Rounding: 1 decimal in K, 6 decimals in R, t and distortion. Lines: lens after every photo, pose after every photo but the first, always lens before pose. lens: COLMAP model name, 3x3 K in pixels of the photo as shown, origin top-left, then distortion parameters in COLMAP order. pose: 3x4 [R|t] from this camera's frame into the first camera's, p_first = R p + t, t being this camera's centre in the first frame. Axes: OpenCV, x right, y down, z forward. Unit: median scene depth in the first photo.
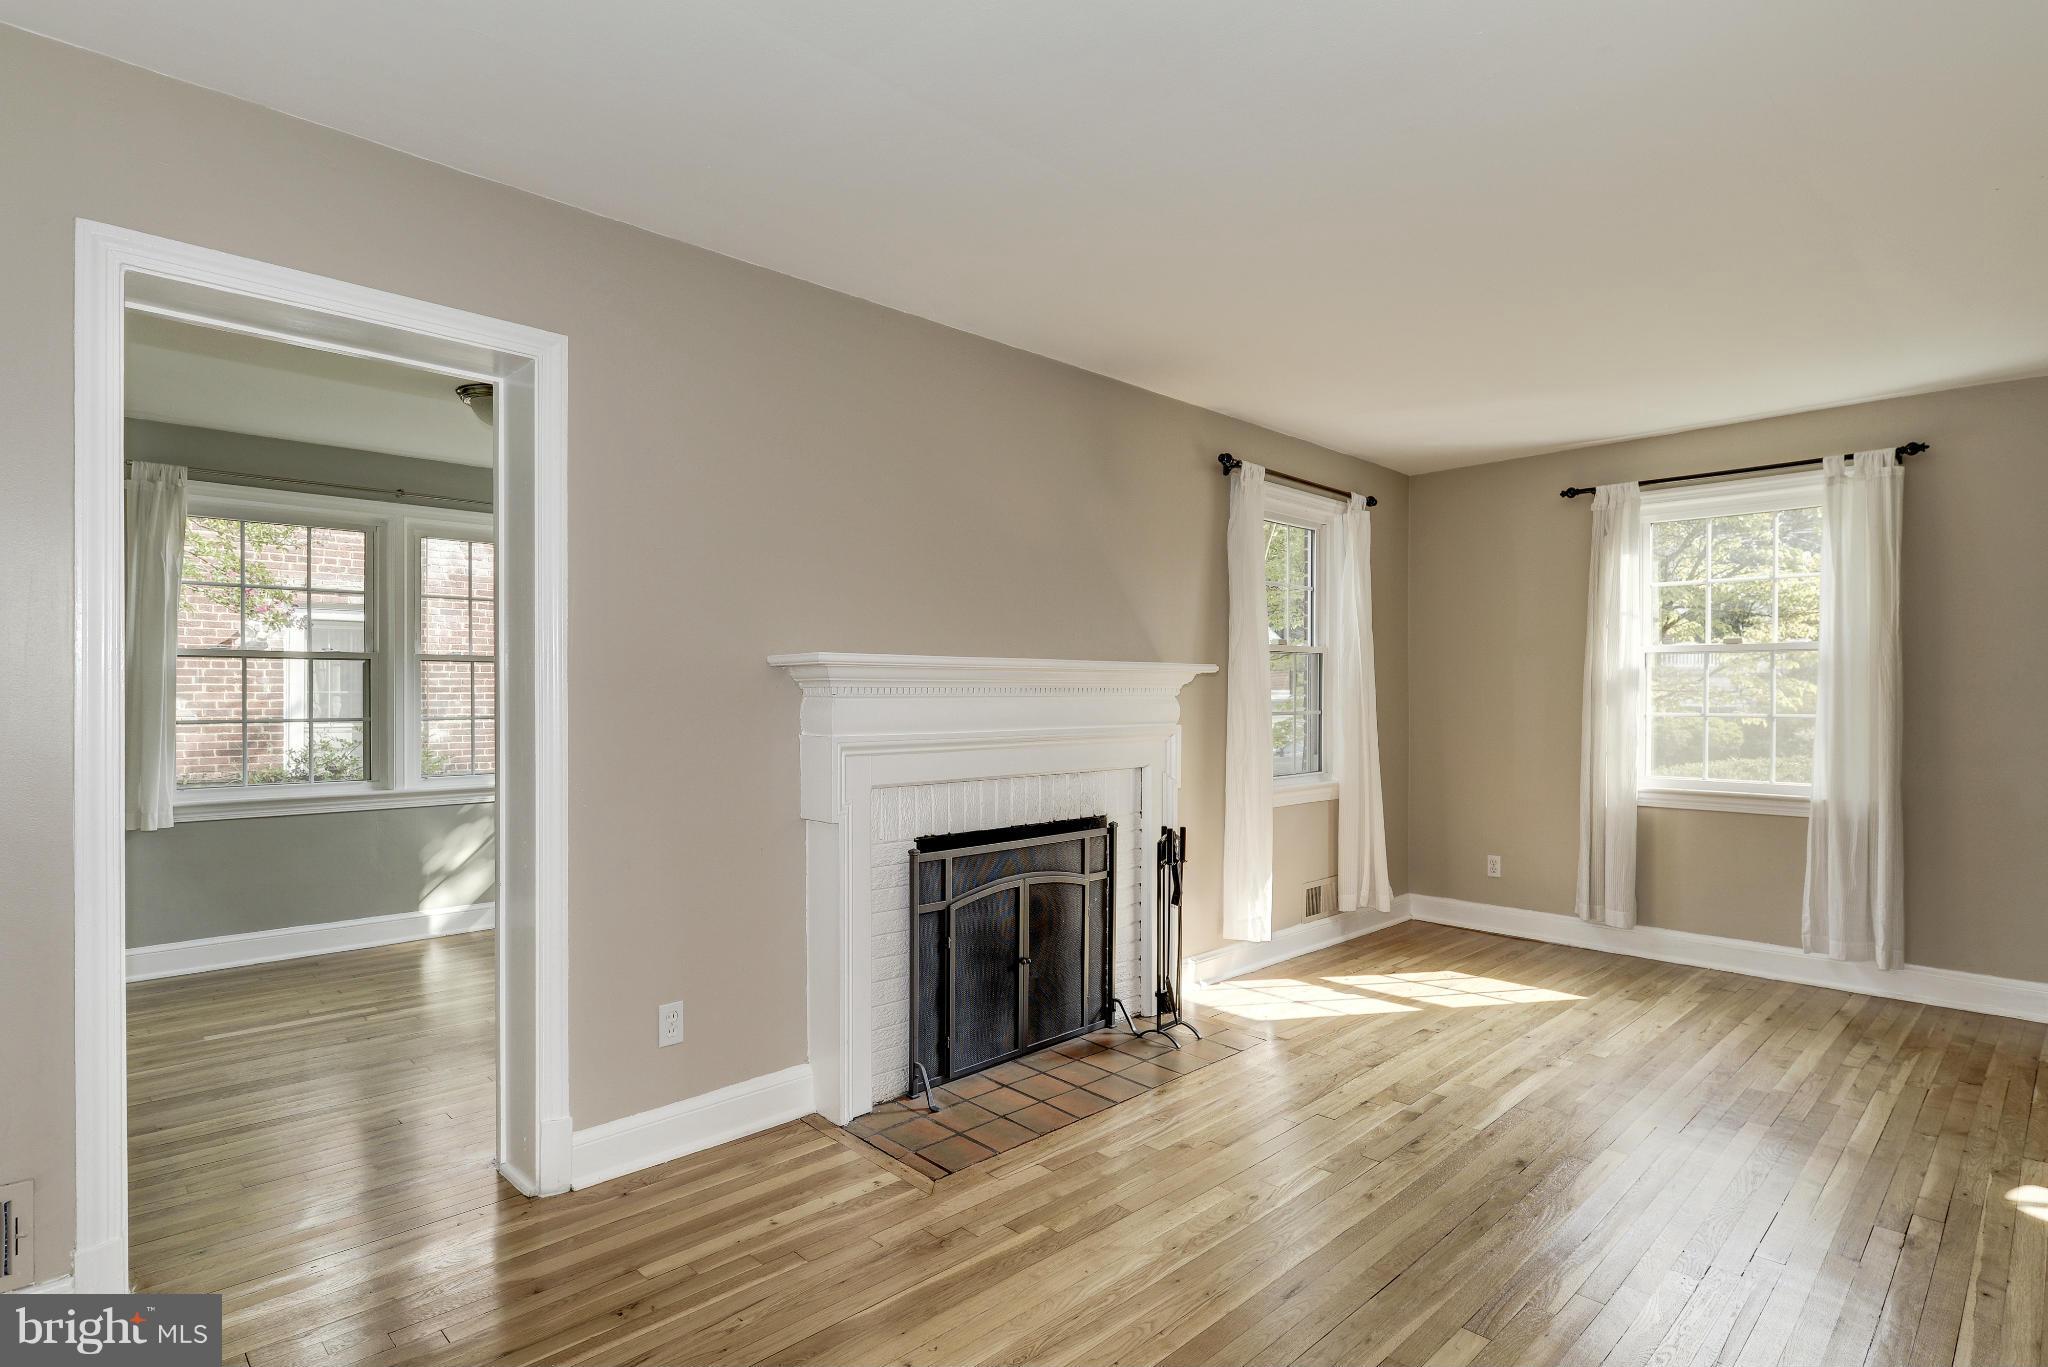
lens RADIAL K [[1032.8, 0, 1025.3], [0, 1032.8, 698.6], [0, 0, 1]] dist [0.004027, 0.001251]
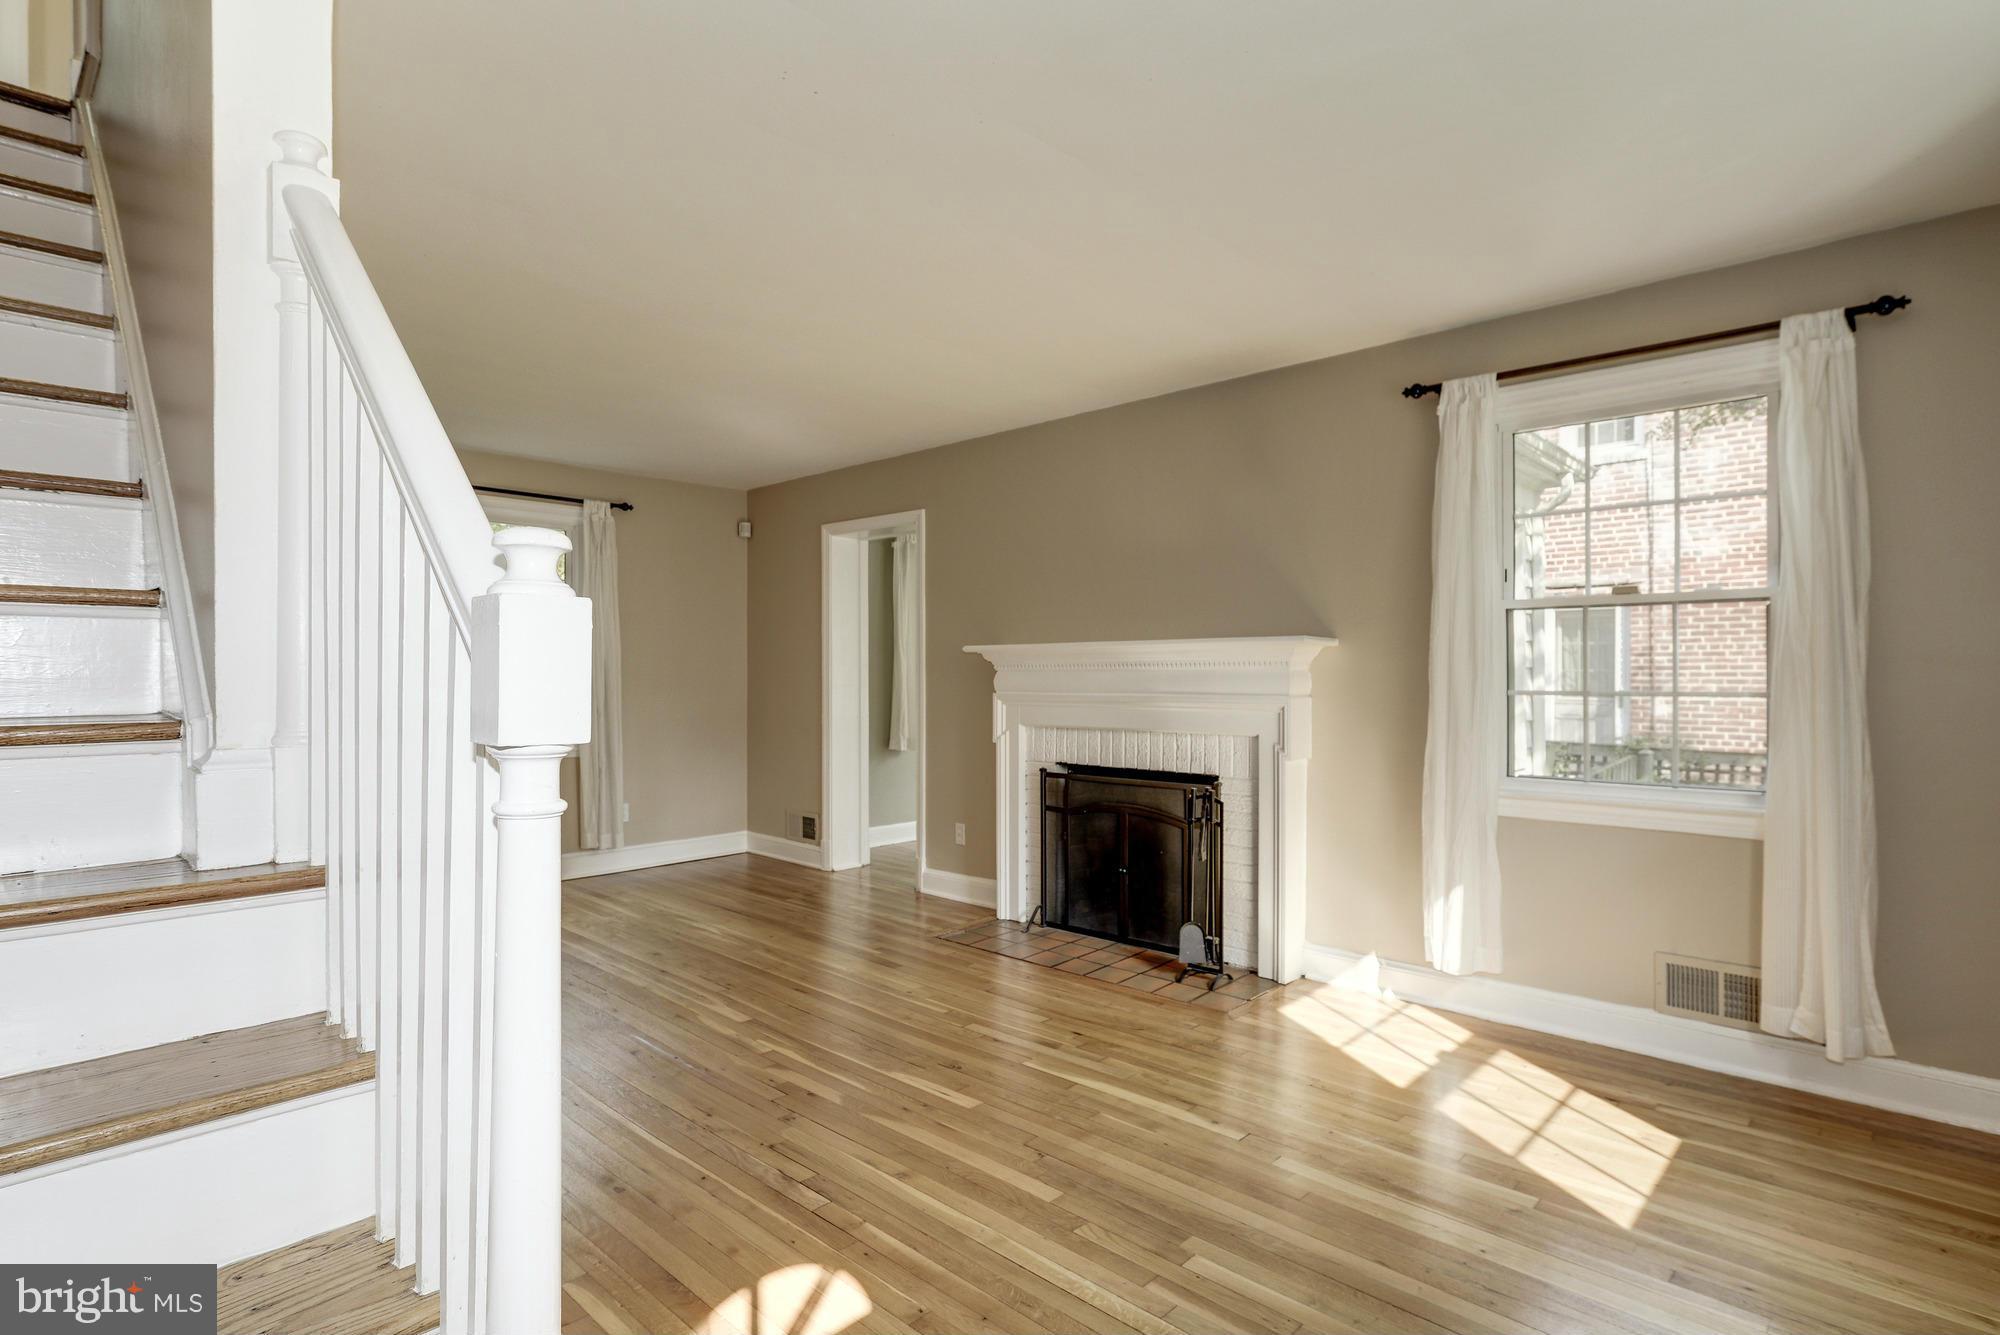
lens RADIAL K [[1008.6, 0, 1007.2], [0, 1008.6, 658.5], [0, 0, 1]] dist [0.004027, 0.001251]
pose [[0.046551, -0.010076, -0.998865, 1.053751], [0.000848, 0.999949, -0.010048, -0.002662], [0.998916, -0.000379, 0.046557, 0.650682]]
